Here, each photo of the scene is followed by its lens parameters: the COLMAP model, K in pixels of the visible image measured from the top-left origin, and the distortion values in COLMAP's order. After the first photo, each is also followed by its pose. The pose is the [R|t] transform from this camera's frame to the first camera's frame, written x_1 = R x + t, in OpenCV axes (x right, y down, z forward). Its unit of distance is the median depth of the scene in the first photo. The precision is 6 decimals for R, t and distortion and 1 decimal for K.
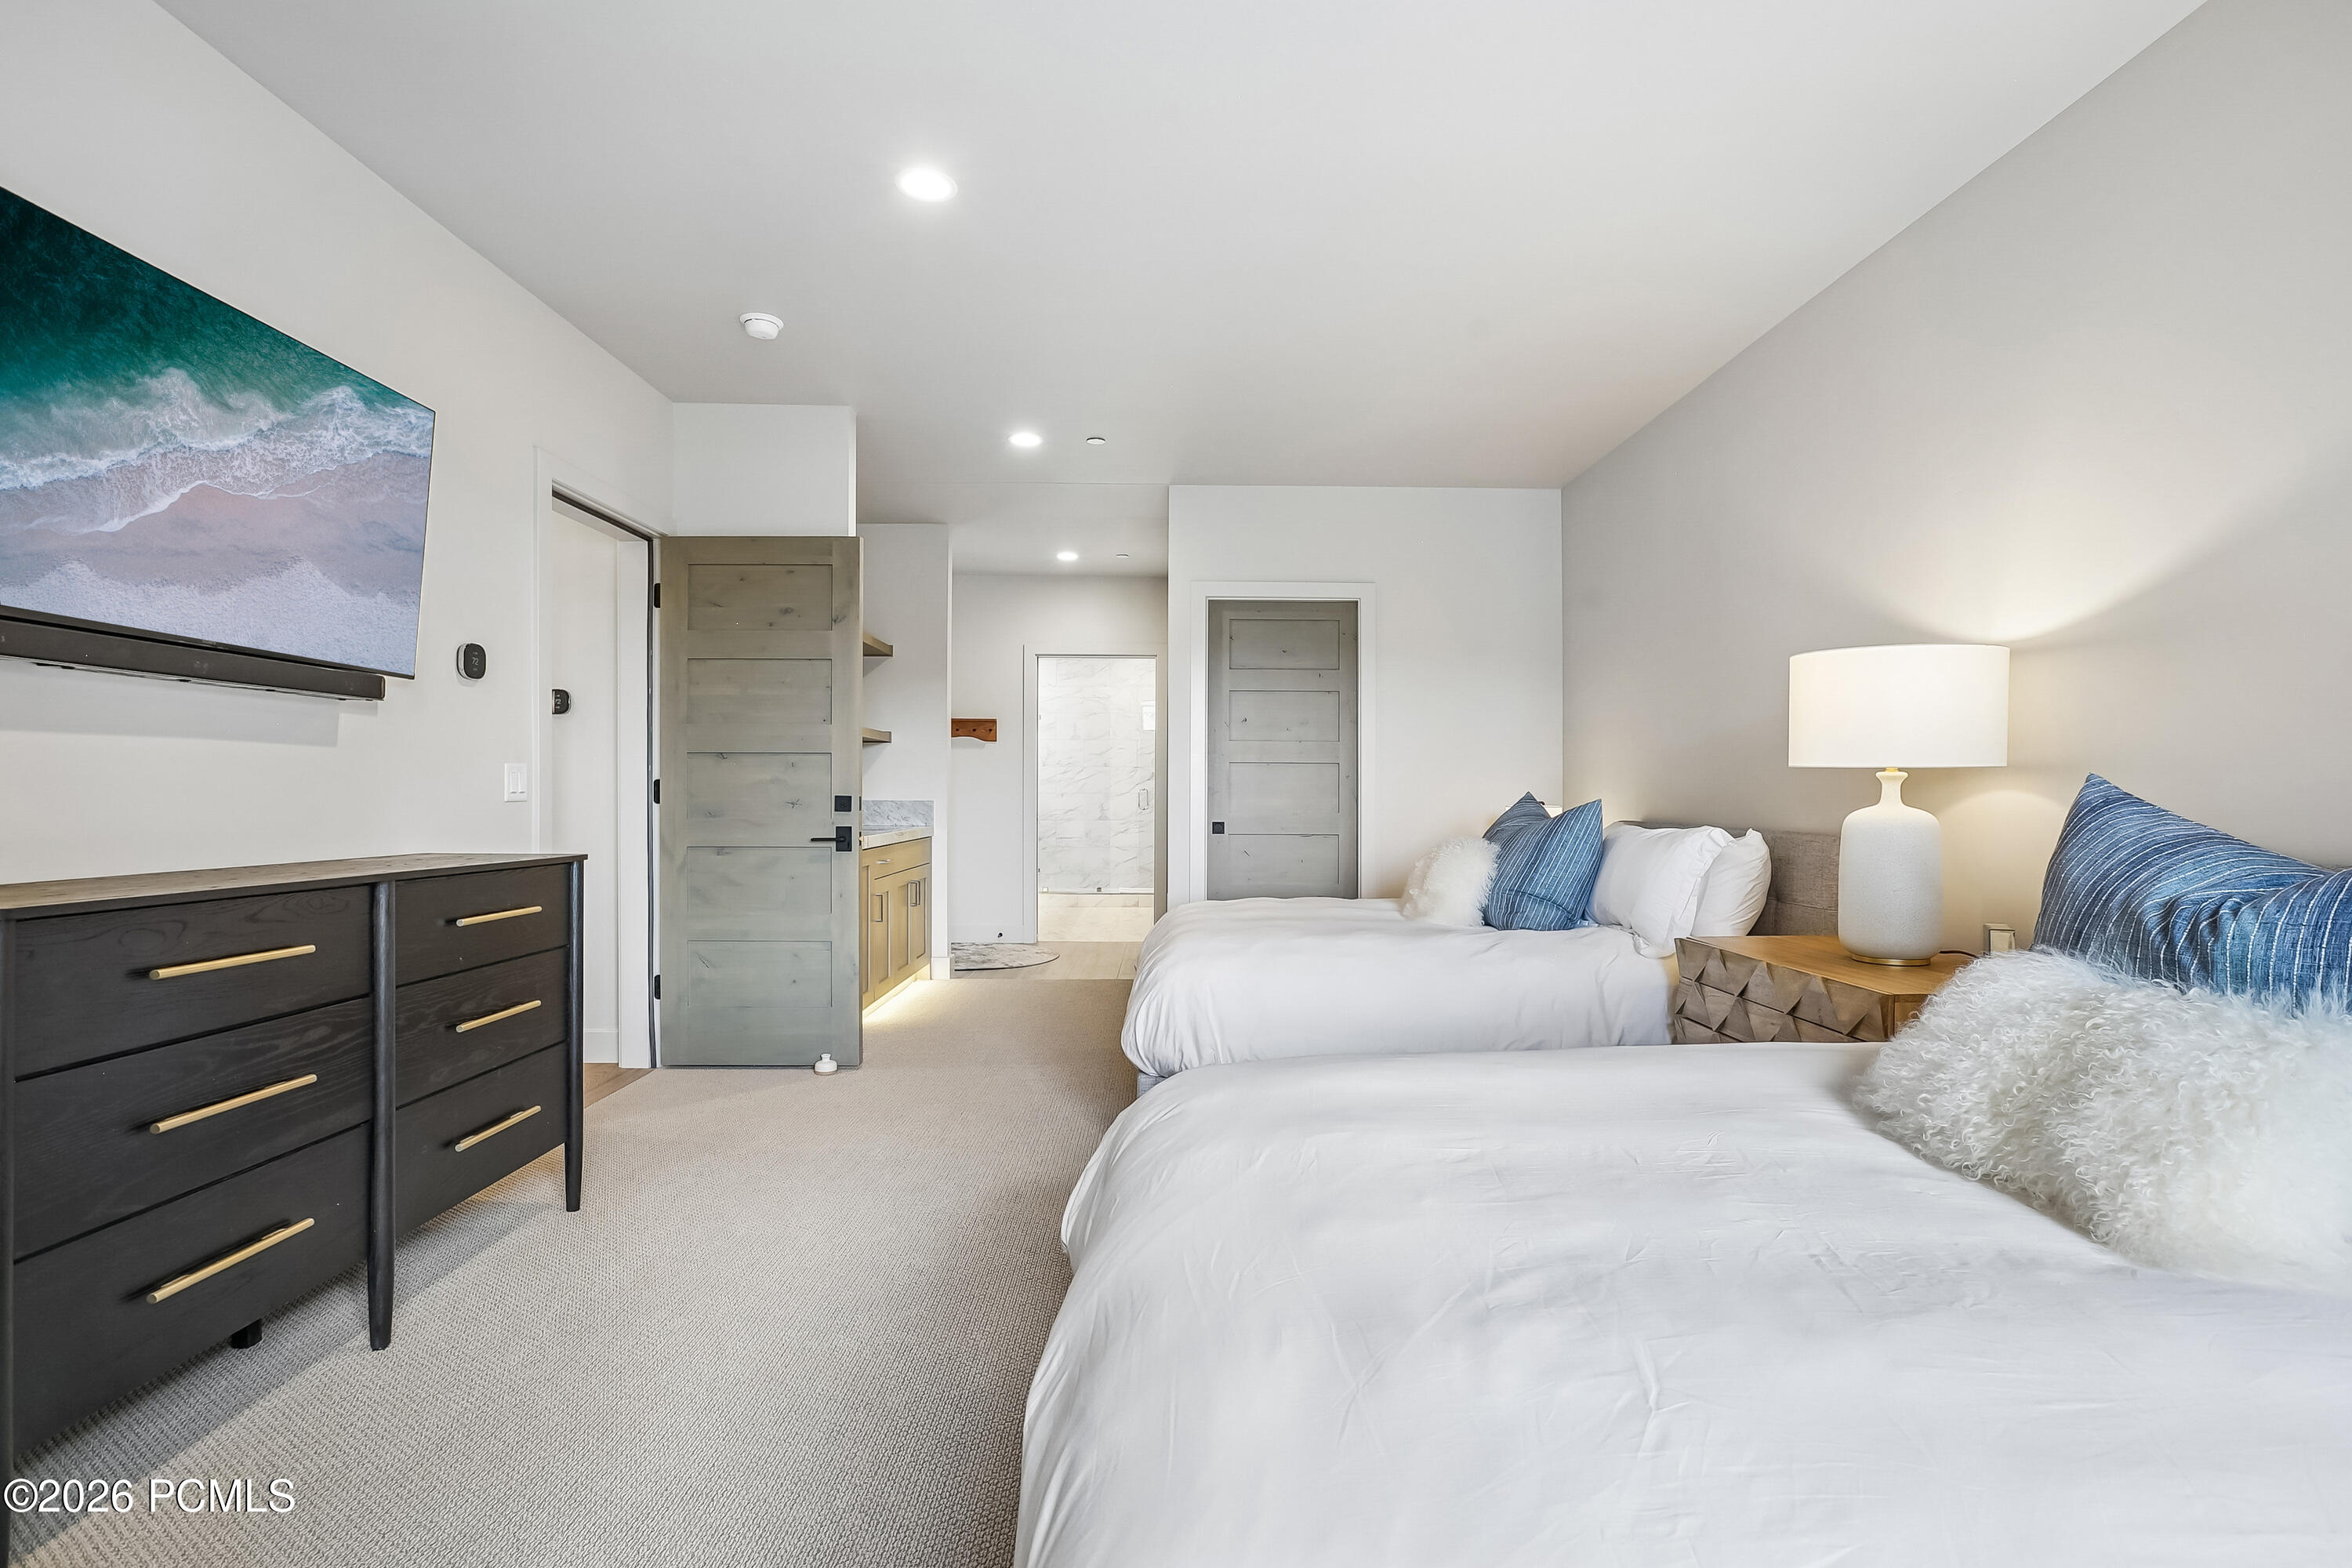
lens RADIAL K [[1096.4, 0, 1192.9], [0, 1096.4, 796.7], [0, 0, 1]] dist [-0.045902, 0.029727]
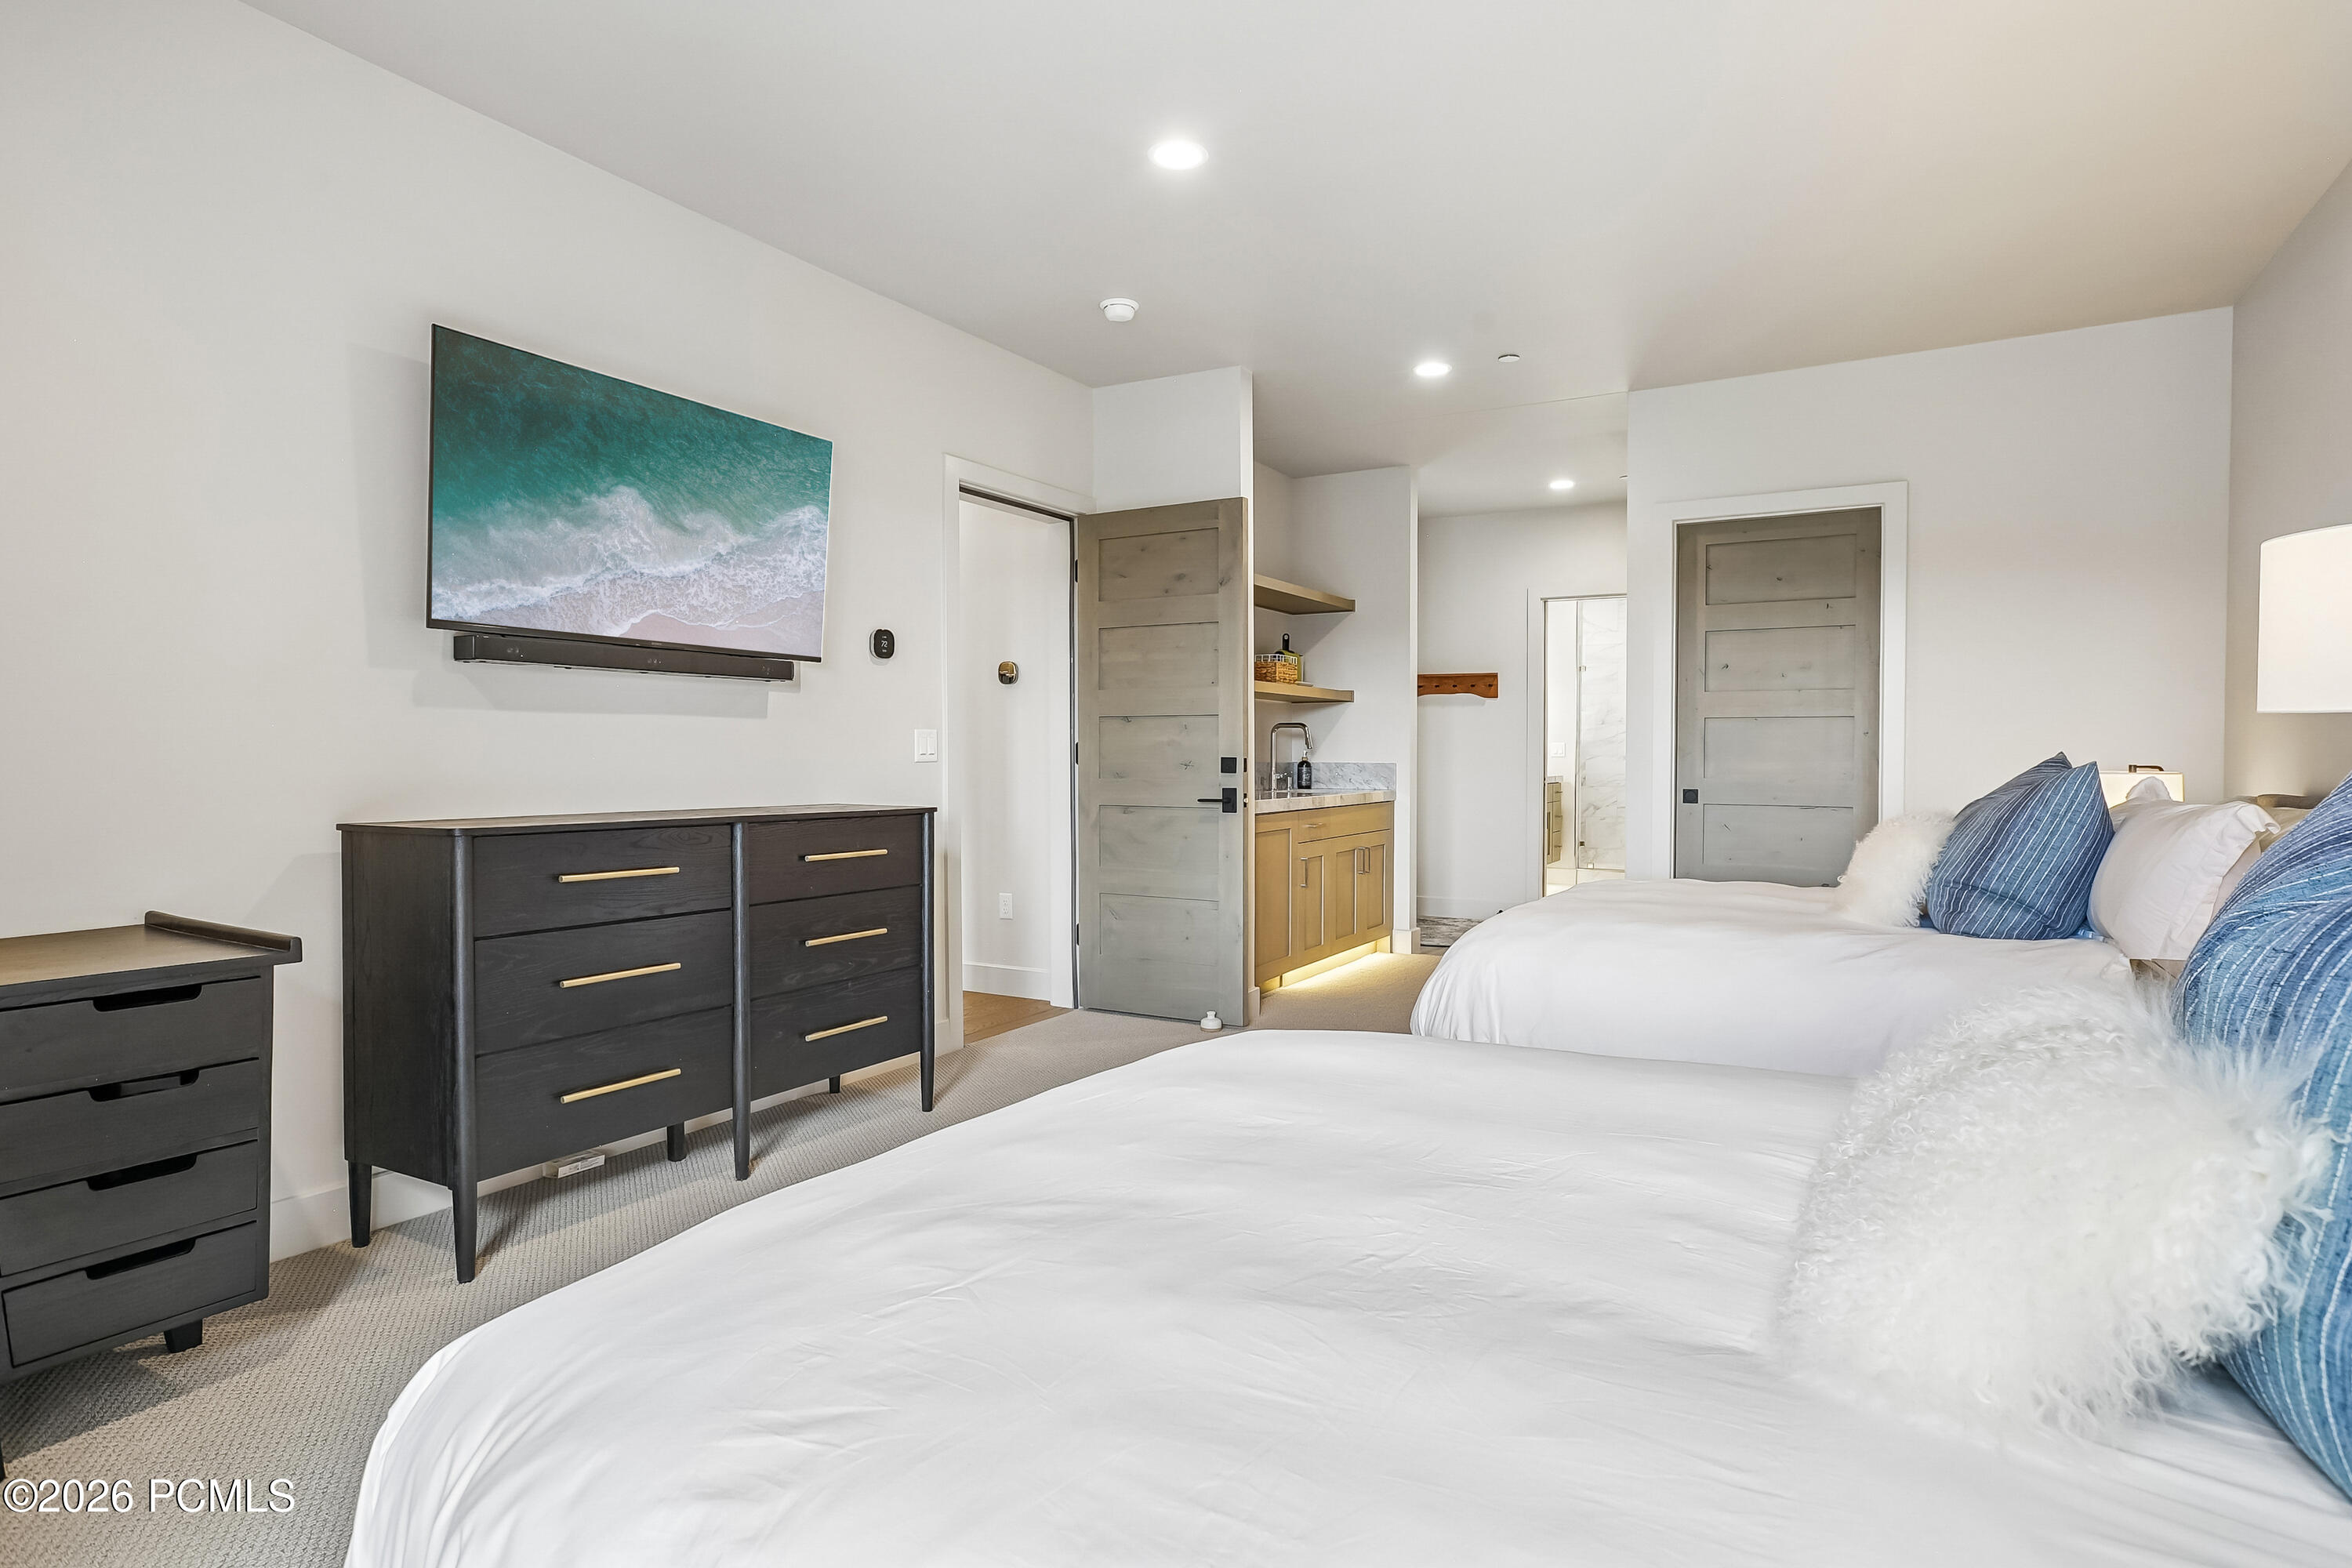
lens RADIAL K [[1224.8, 0, 1185.1], [0, 1224.8, 783.3], [0, 0, 1]] dist [-0.047676, 0.035611]
pose [[0.859379, 0.010797, -0.511226, 0.222515], [-0.001175, 0.999816, 0.019141, 0.001558], [0.511338, -0.015849, 0.859233, 0.010016]]
